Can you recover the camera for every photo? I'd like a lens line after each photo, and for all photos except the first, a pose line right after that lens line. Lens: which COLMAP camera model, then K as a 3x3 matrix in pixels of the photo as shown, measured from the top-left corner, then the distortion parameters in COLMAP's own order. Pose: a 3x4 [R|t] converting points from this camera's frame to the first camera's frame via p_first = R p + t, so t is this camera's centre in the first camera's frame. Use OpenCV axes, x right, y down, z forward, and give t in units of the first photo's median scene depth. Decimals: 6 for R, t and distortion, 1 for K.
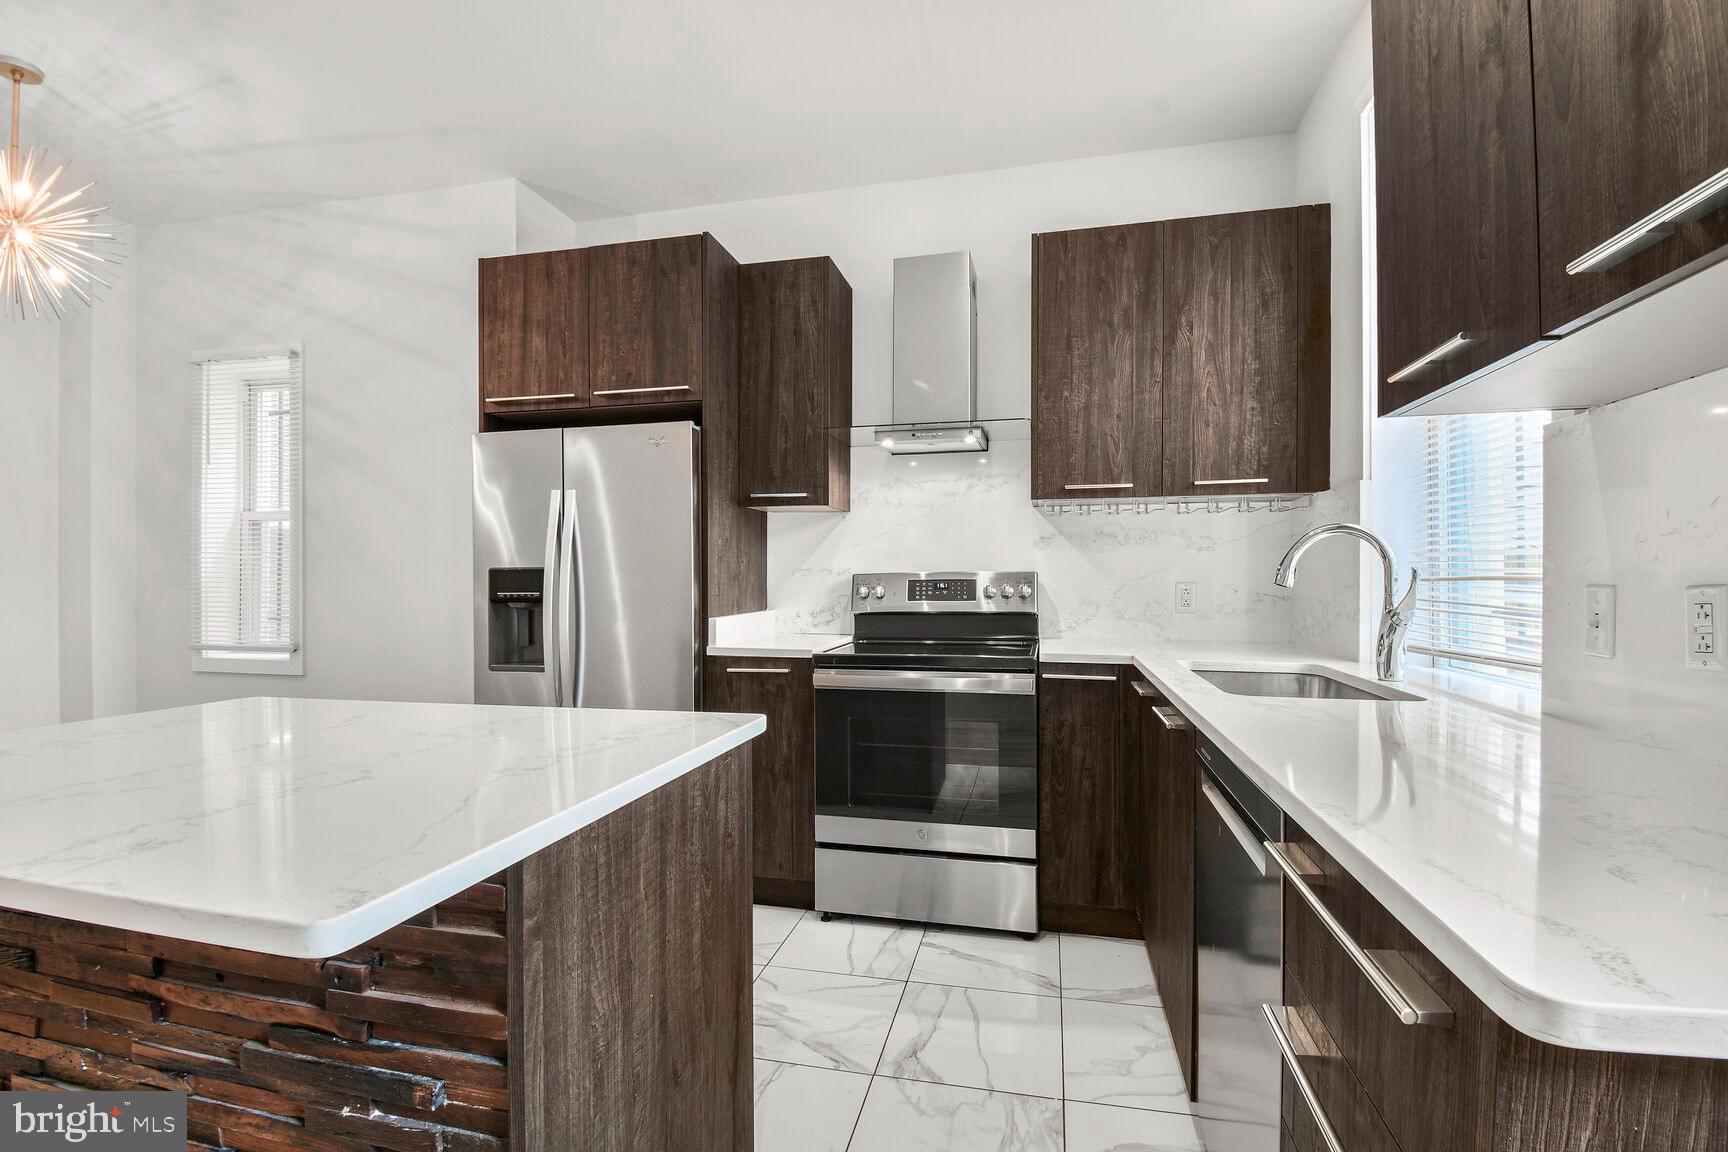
lens RADIAL K [[795.4, 0, 876.9], [0, 795.4, 579.5], [0, 0, 1]] dist [0.012236, -0.020047]
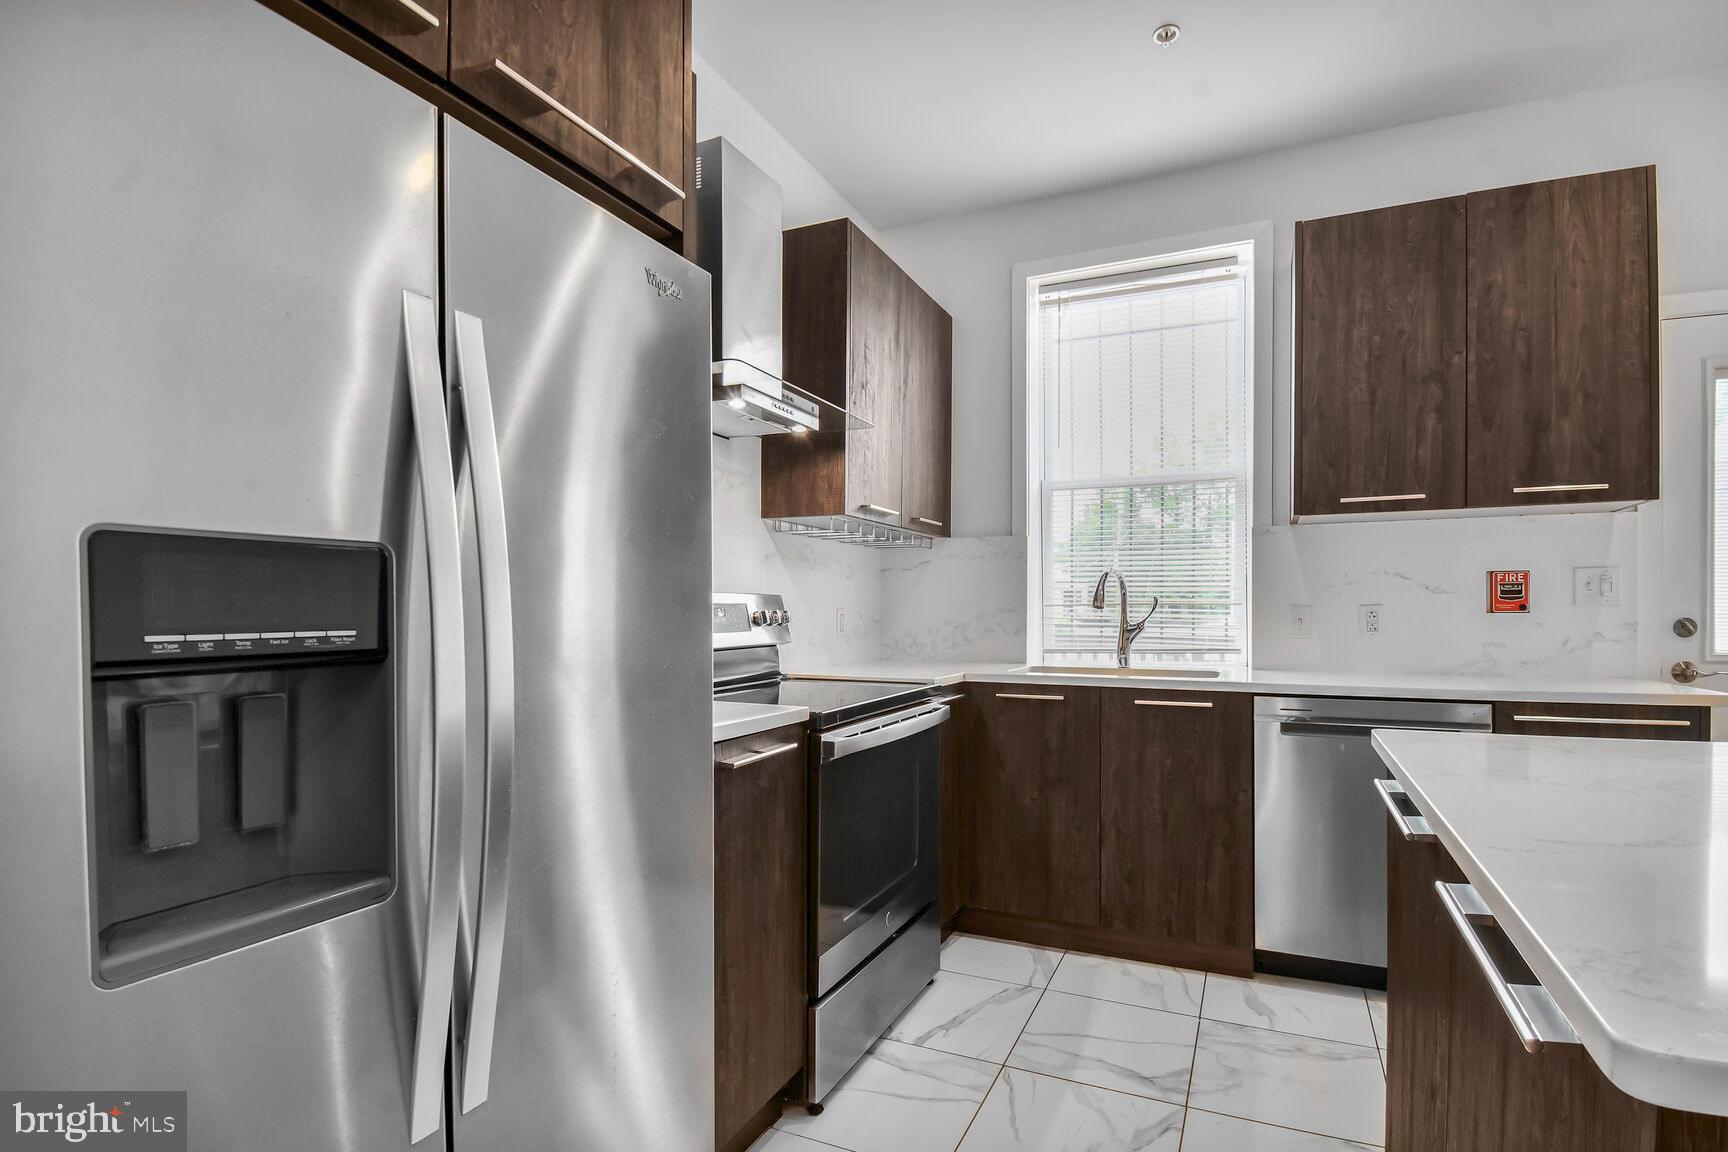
lens RADIAL K [[795.4, 0, 899.8], [0, 795.4, 613.9], [0, 0, 1]] dist [0.012236, -0.020047]
pose [[0.170617, -0.002344, 0.985335, -0.647287], [0.000250, 0.999997, 0.002335, 0.010067], [-0.985337, -0.000152, 0.170617, 0.749273]]
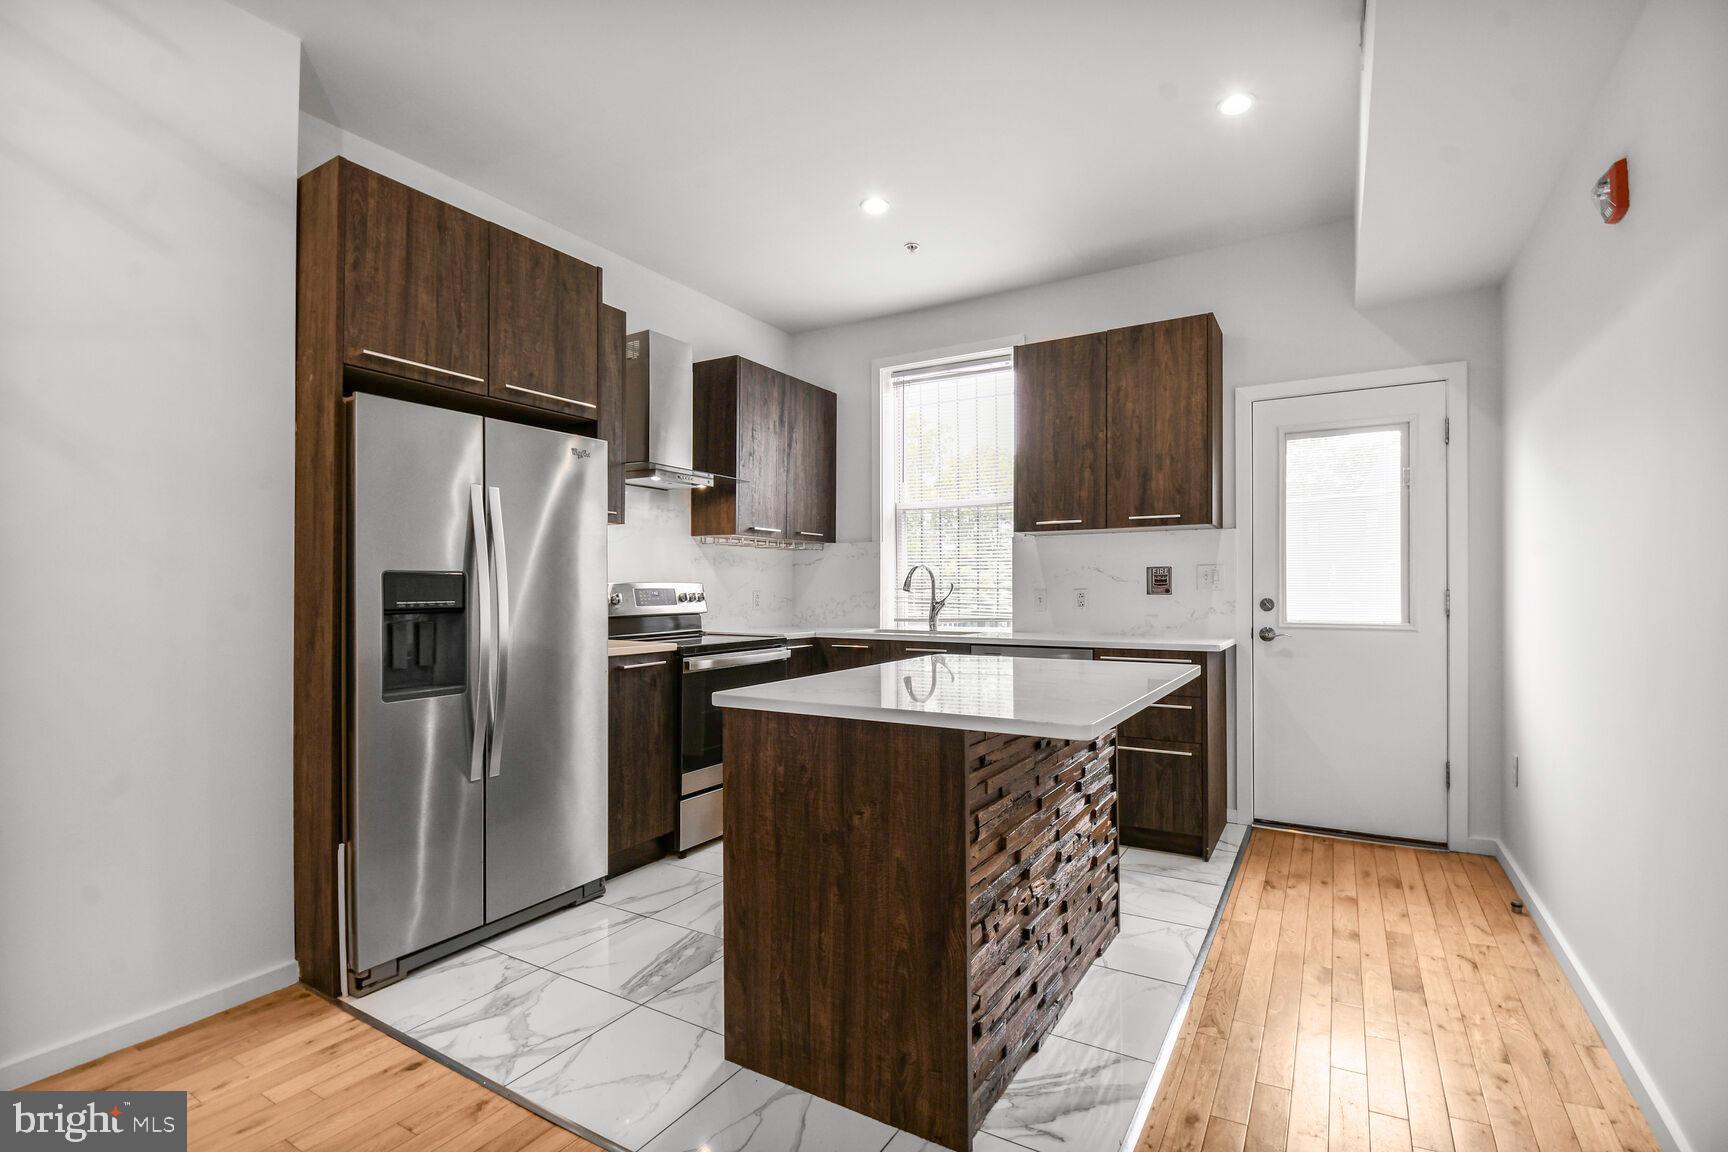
lens RADIAL K [[795.4, 0, 869.8], [0, 795.4, 581.2], [0, 0, 1]] dist [0.012236, -0.020047]
pose [[0.294891, 0.012683, 0.955447, -1.084822], [0.000258, 0.999911, -0.013353, 0.006698], [-0.955531, 0.004185, 0.294862, 0.313018]]
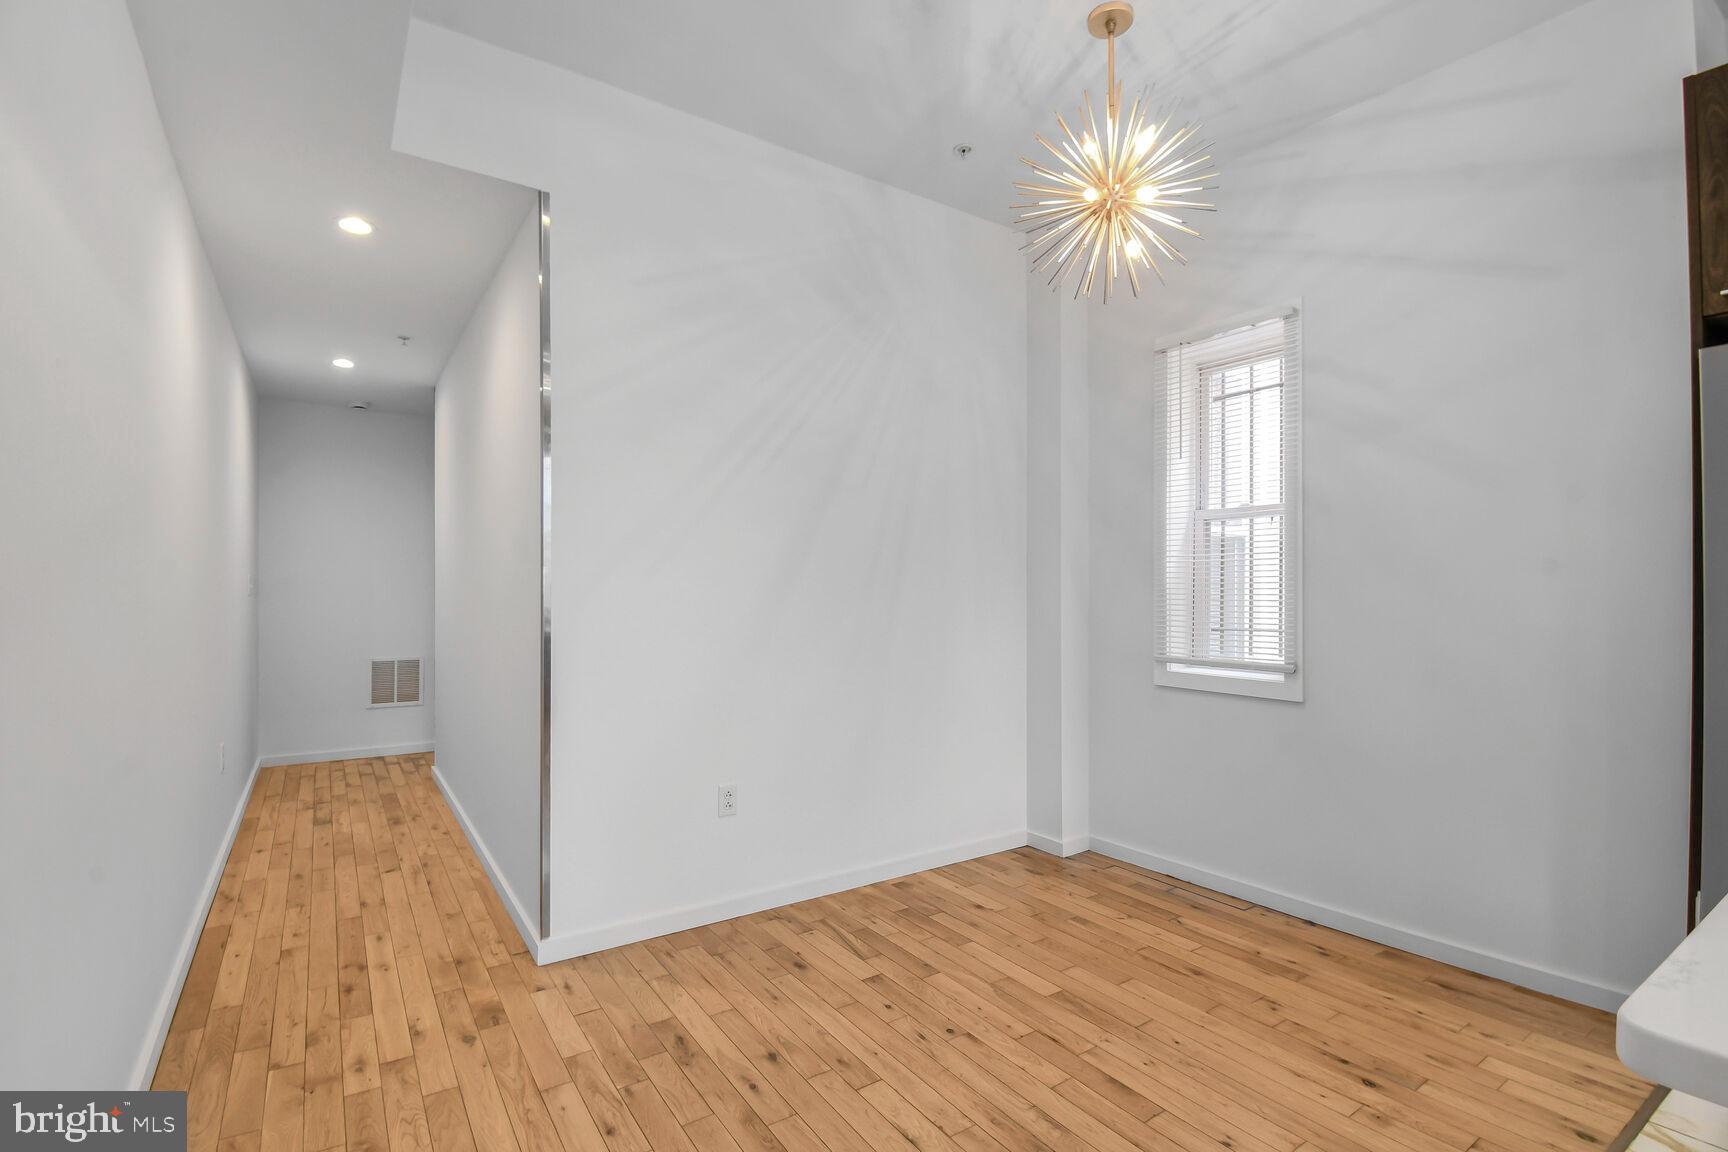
lens RADIAL K [[795.4, 0, 872.3], [0, 795.4, 582.1], [0, 0, 1]] dist [0.012236, -0.020047]
pose [[0.734760, -0.006714, -0.678294, -0.567266], [0.003420, 0.999975, -0.006194, 0.000080], [0.678318, 0.002231, 0.734765, 0.110057]]
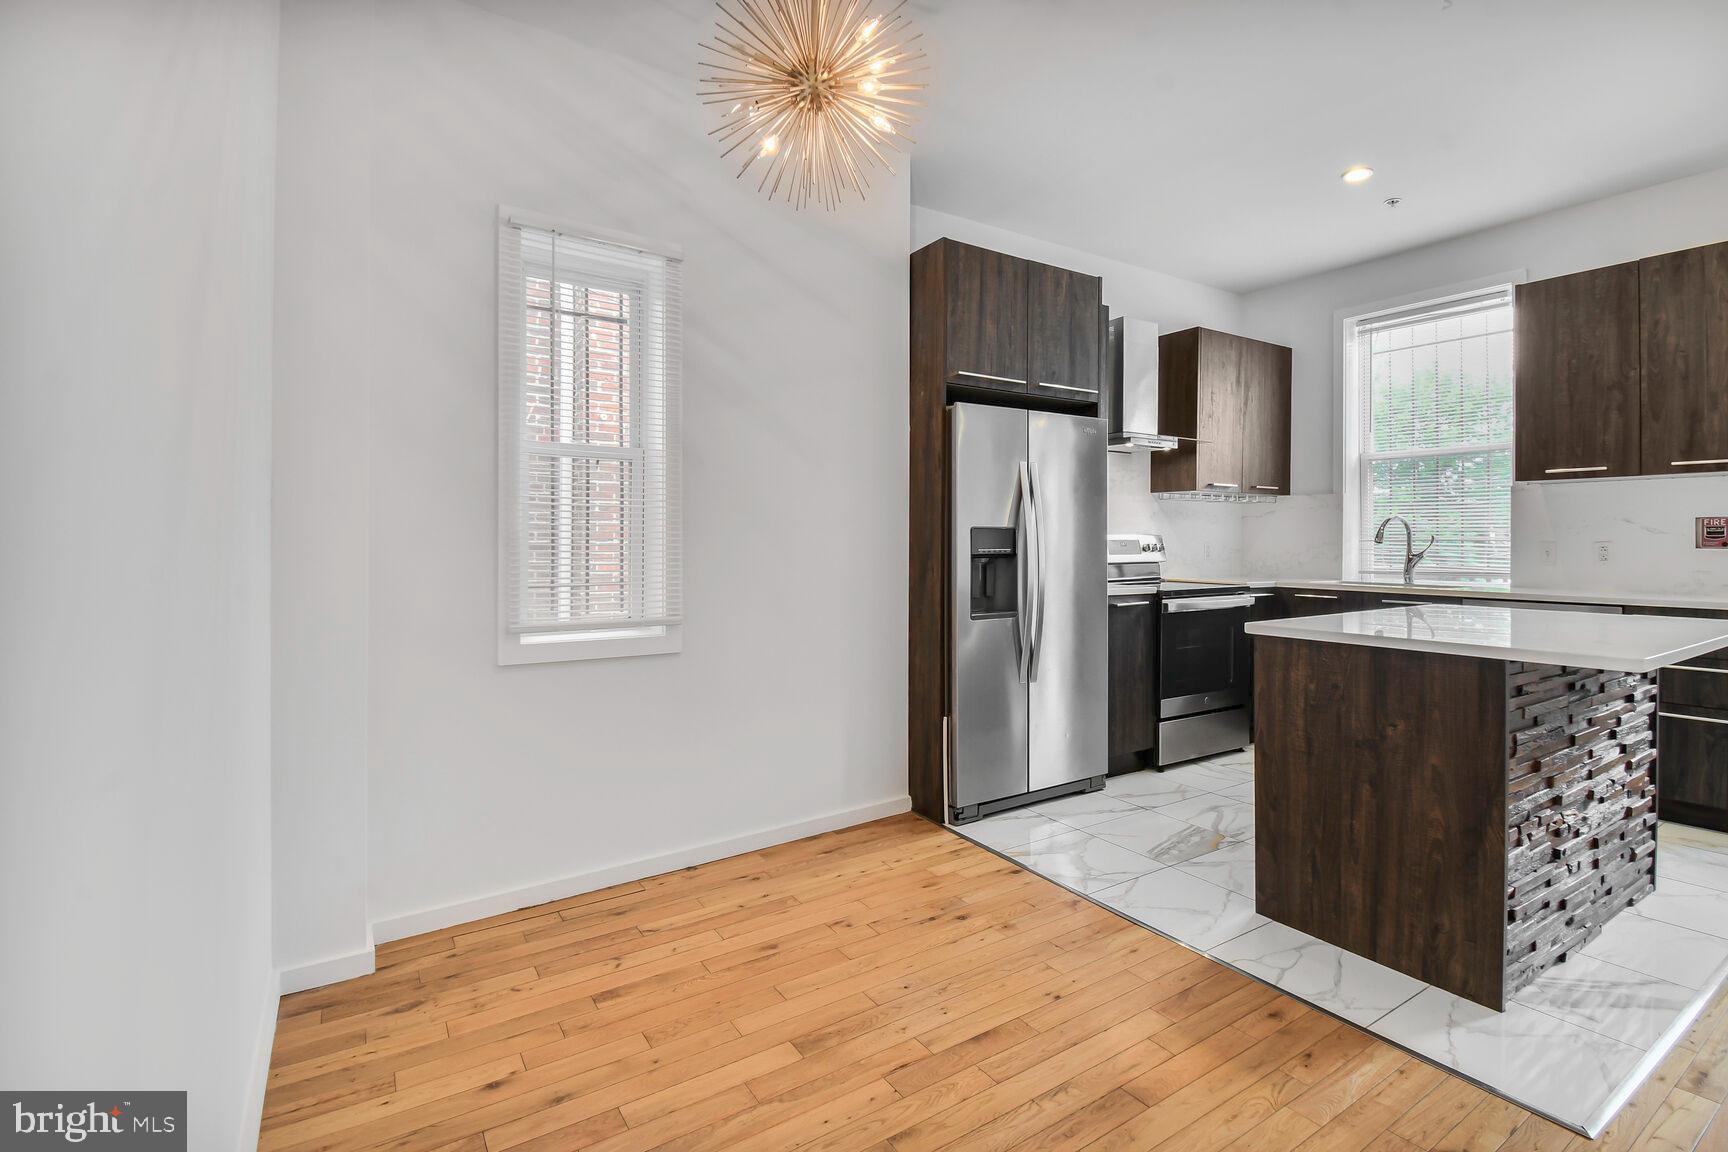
lens RADIAL K [[795.4, 0, 873.1], [0, 795.4, 540.4], [0, 0, 1]] dist [0.012236, -0.020047]
pose [[0.691762, 0.003023, 0.722120, -1.365686], [-0.004069, 0.999992, -0.000288, 0.004996], [-0.722115, -0.002739, 0.691768, 0.336087]]
